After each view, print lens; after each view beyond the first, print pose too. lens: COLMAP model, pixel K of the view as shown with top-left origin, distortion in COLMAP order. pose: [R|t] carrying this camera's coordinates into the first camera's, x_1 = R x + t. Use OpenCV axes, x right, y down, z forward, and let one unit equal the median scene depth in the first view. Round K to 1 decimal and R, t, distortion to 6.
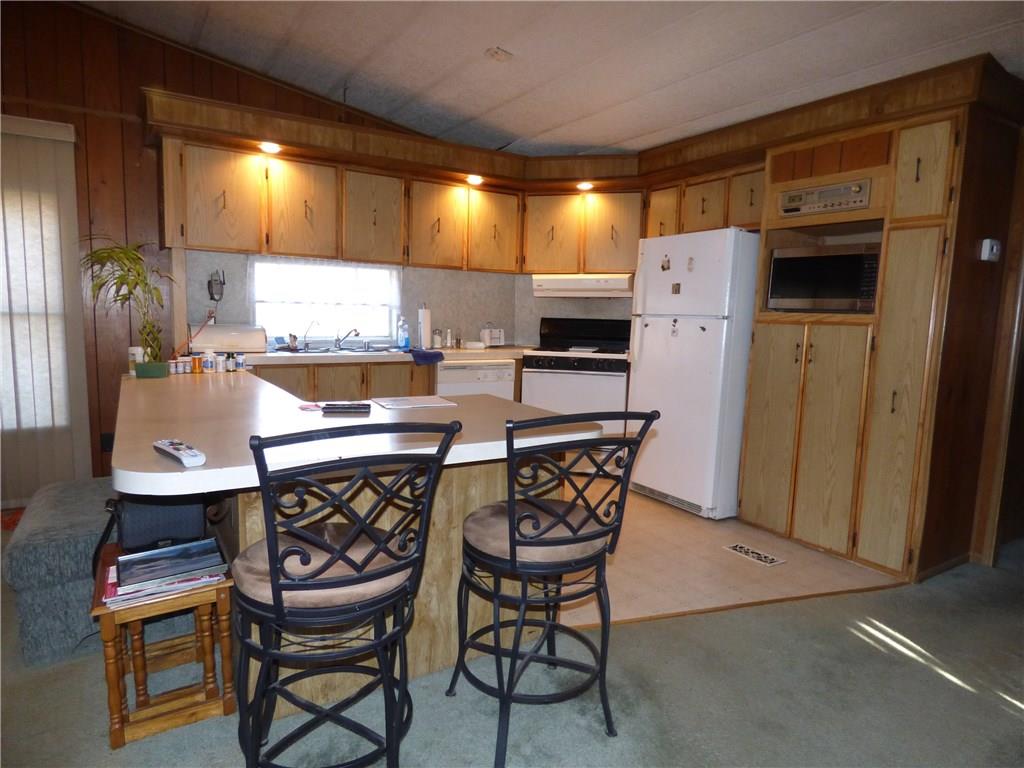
lens RADIAL K [[610.3, 0, 512.0], [0, 610.3, 384.0], [0, 0, 1]] dist [-0.017618, -0.000068]
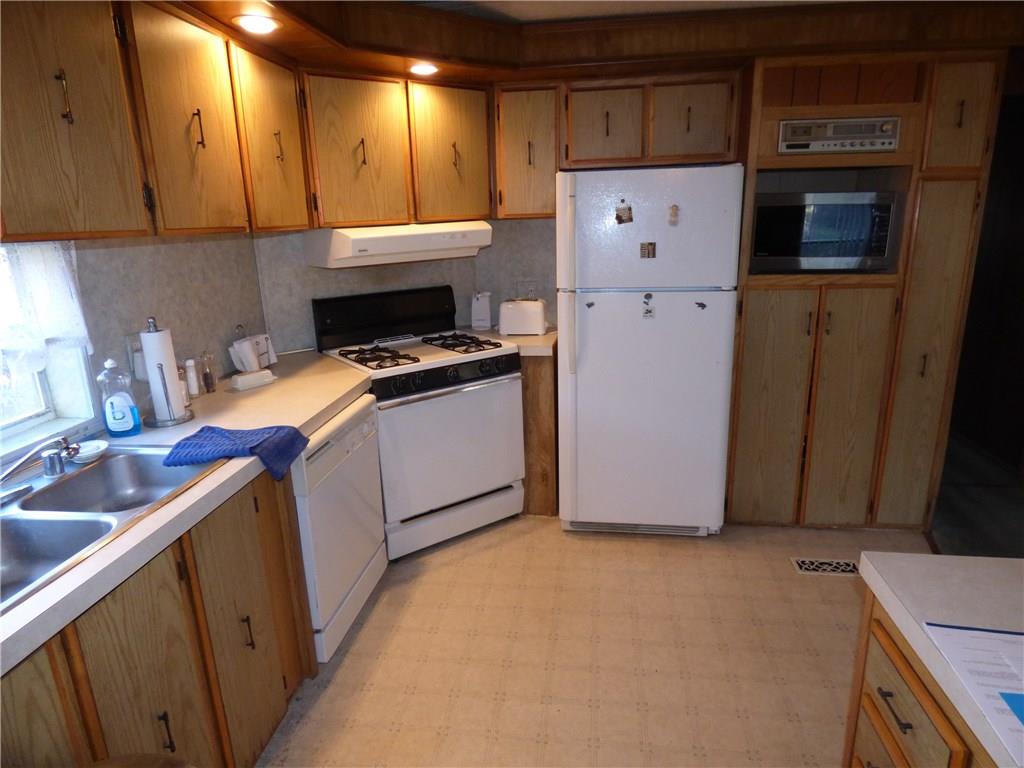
lens RADIAL K [[610.3, 0, 512.0], [0, 610.3, 384.0], [0, 0, 1]] dist [-0.017618, -0.000068]
pose [[0.635480, -0.247514, 0.731370, -0.334235], [0.134011, 0.968207, 0.211225, -0.156919], [-0.760399, -0.036218, 0.648446, 0.587753]]
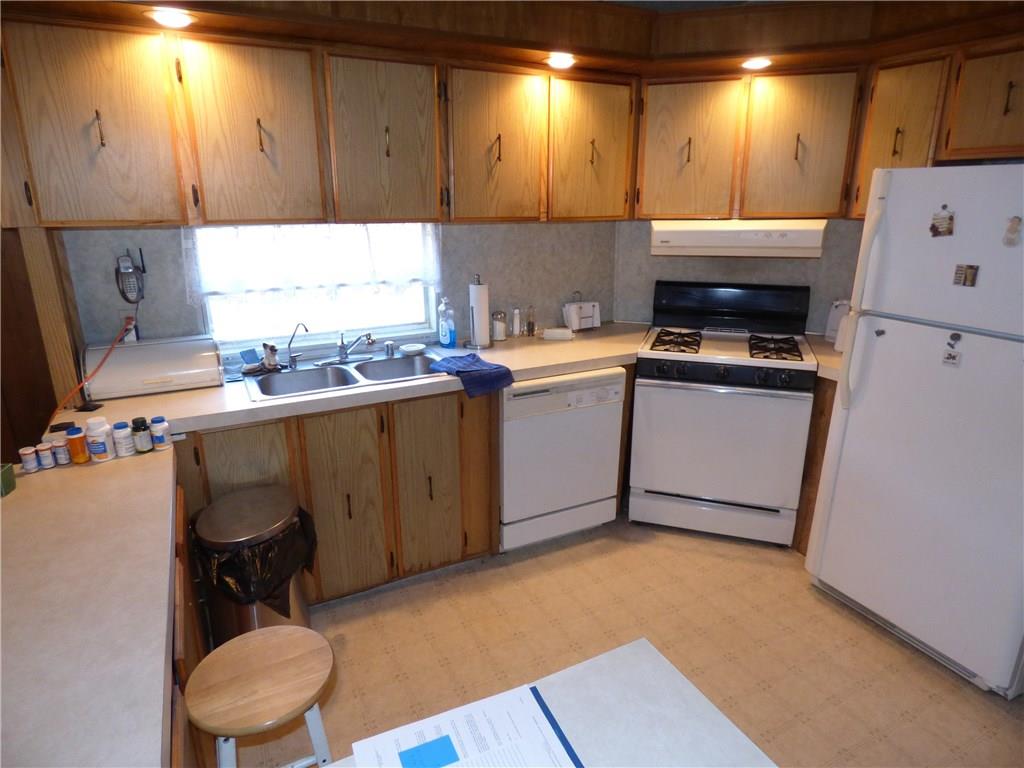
lens RADIAL K [[610.3, 0, 512.0], [0, 610.3, 384.0], [0, 0, 1]] dist [-0.017618, -0.000068]
pose [[0.996257, -0.003111, -0.086382, -0.060240], [0.018586, 0.983686, 0.178930, -0.146442], [0.084416, -0.179865, 0.980062, 0.402844]]
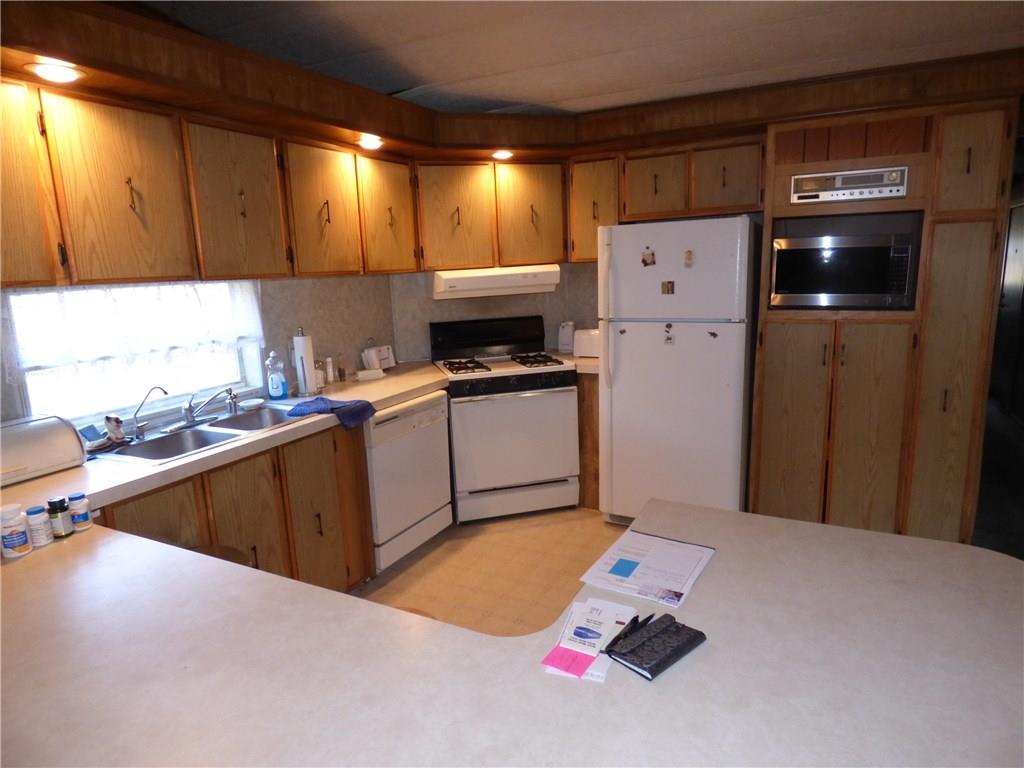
lens RADIAL K [[610.3, 0, 512.0], [0, 610.3, 384.0], [0, 0, 1]] dist [-0.017618, -0.000068]
pose [[0.864485, -0.156797, 0.477577, -0.299652], [0.120202, 0.987023, 0.106475, -0.125240], [-0.488075, -0.034641, 0.872114, 0.327804]]
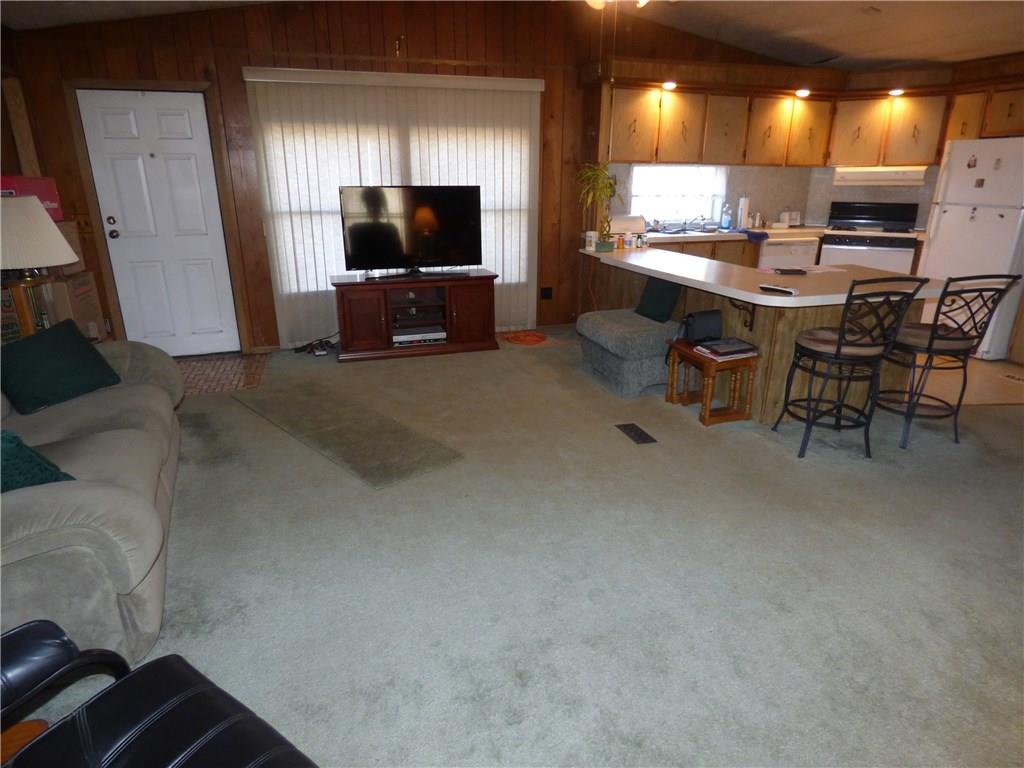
lens RADIAL K [[610.3, 0, 512.0], [0, 610.3, 384.0], [0, 0, 1]] dist [-0.017618, -0.000068]
pose [[0.967936, 0.056043, -0.244864, -0.313071], [-0.003548, 0.977747, 0.209758, -0.004423], [0.251171, -0.202164, 0.946595, -0.481271]]
